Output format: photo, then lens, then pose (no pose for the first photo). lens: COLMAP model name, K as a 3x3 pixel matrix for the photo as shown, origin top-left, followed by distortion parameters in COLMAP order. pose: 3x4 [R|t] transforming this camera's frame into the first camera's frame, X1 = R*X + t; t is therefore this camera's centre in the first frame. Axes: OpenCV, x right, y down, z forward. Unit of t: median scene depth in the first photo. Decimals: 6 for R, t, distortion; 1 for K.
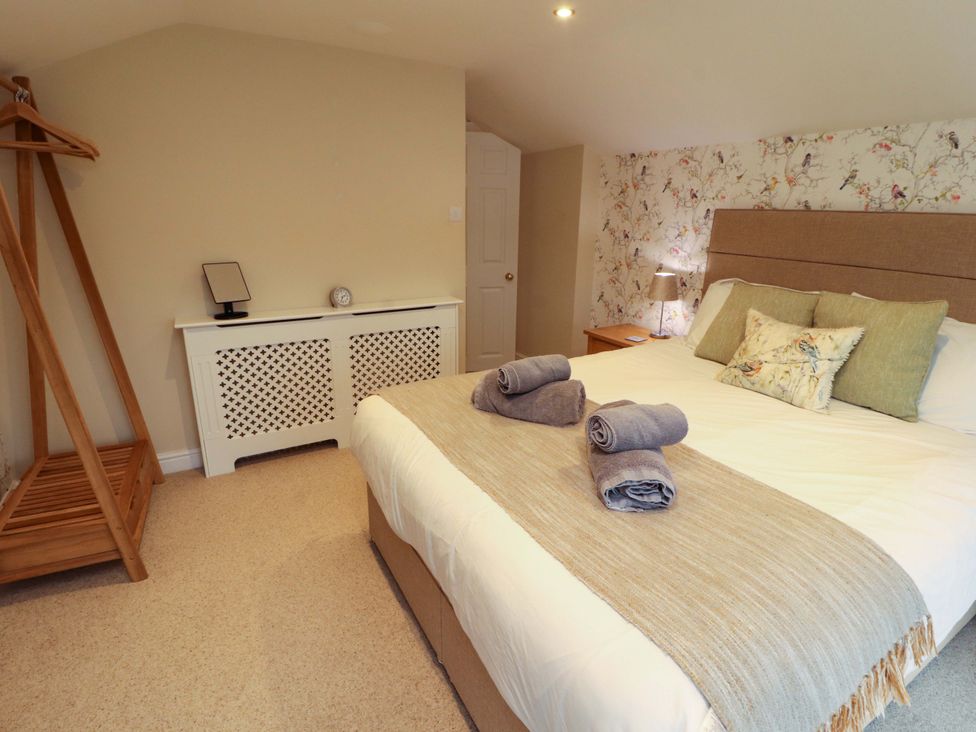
lens RADIAL K [[508.7, 0, 495.7], [0, 508.7, 347.2], [0, 0, 1]] dist [0.003570, -0.014852]
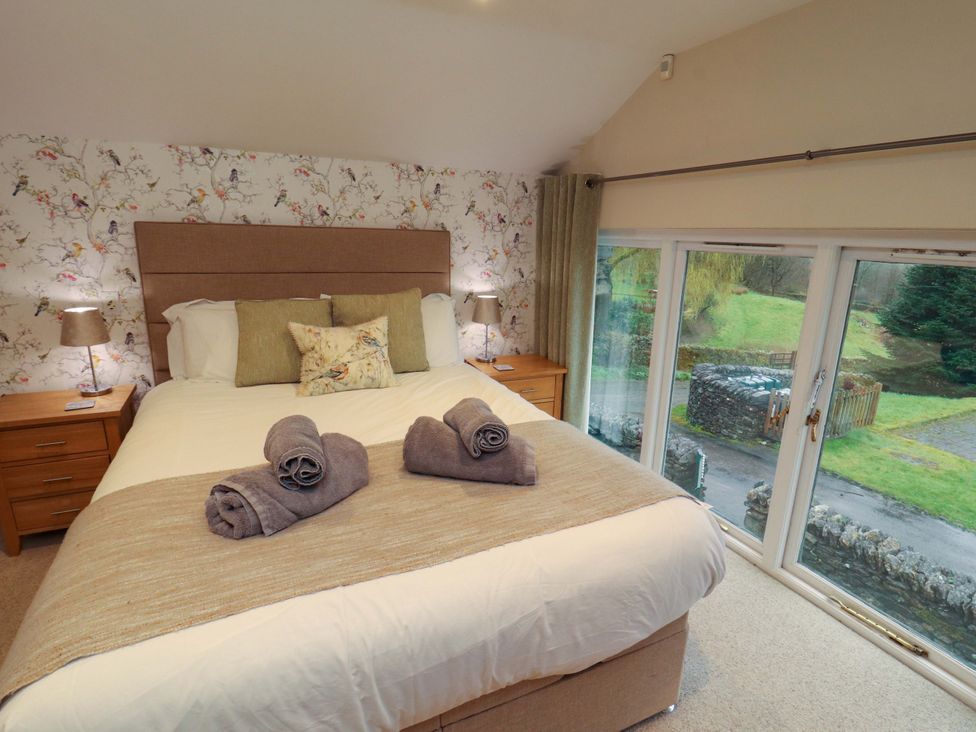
lens RADIAL K [[508.7, 0, 491.7], [0, 508.7, 366.9], [0, 0, 1]] dist [0.003570, -0.014852]
pose [[0.091333, -0.267591, 0.959194, -0.399676], [0.236292, 0.941534, 0.240165, -0.119639], [-0.967380, 0.204715, 0.149223, 0.396394]]
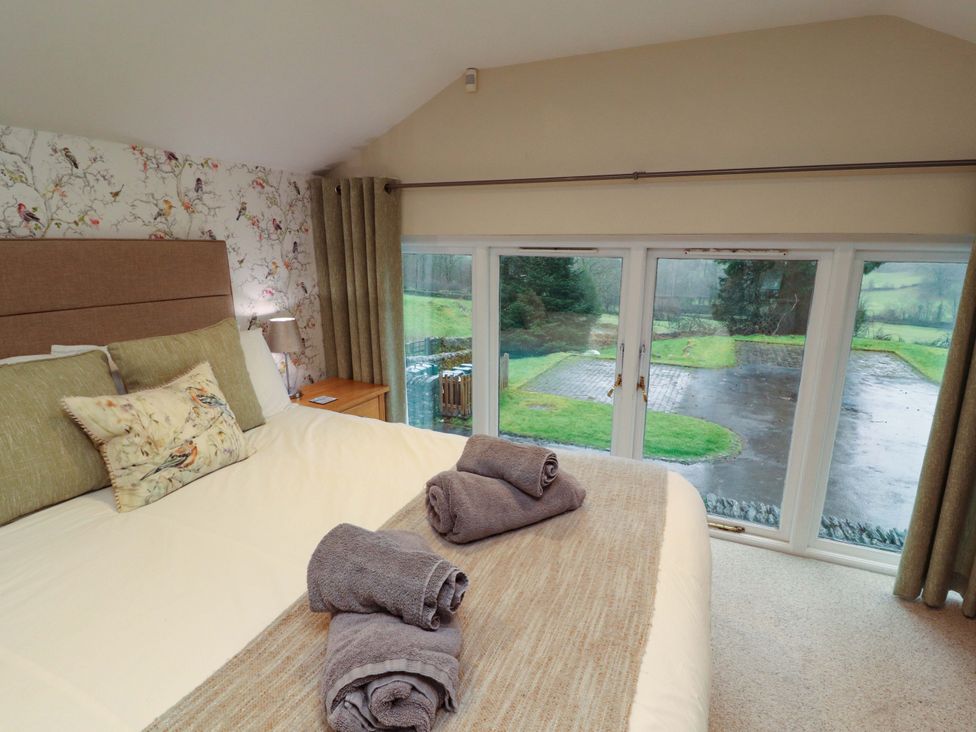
lens RADIAL K [[508.7, 0, 484.8], [0, 508.7, 362.6], [0, 0, 1]] dist [0.003570, -0.014852]
pose [[-0.577904, -0.205597, 0.789783, -0.227564], [0.196081, 0.904419, 0.378917, -0.208547], [-0.792199, 0.373839, -0.482354, 0.739847]]
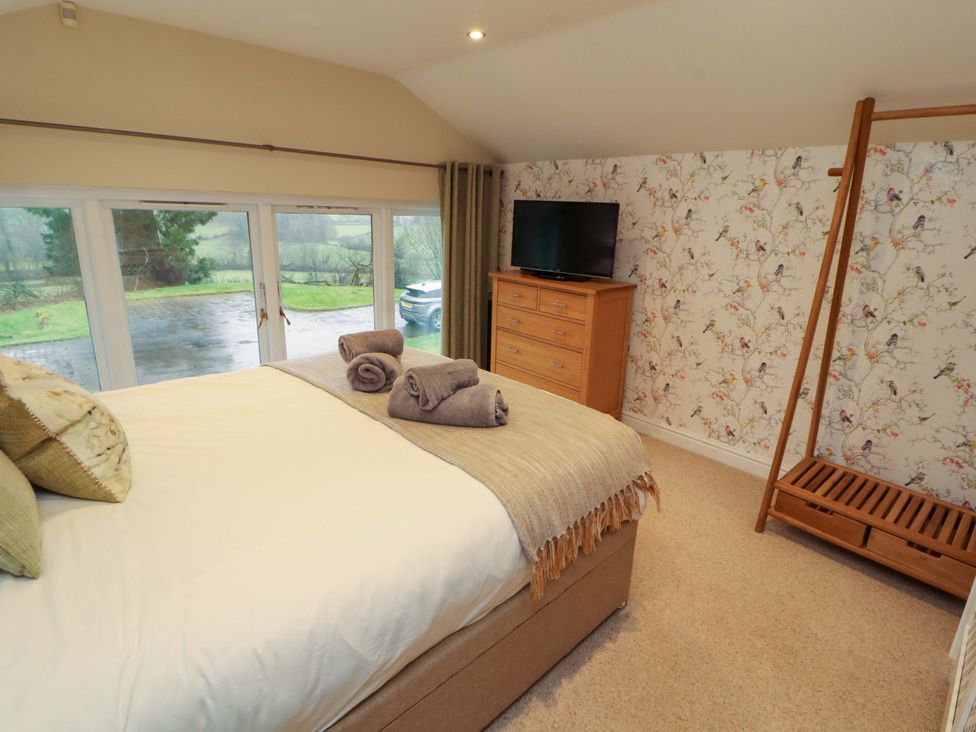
lens RADIAL K [[508.7, 0, 500.3], [0, 508.7, 343.7], [0, 0, 1]] dist [0.003570, -0.014852]
pose [[-0.969233, 0.008636, -0.245994, 0.138974], [-0.114350, 0.869196, 0.481064, -0.332819], [0.217972, 0.494393, -0.841465, 1.234969]]
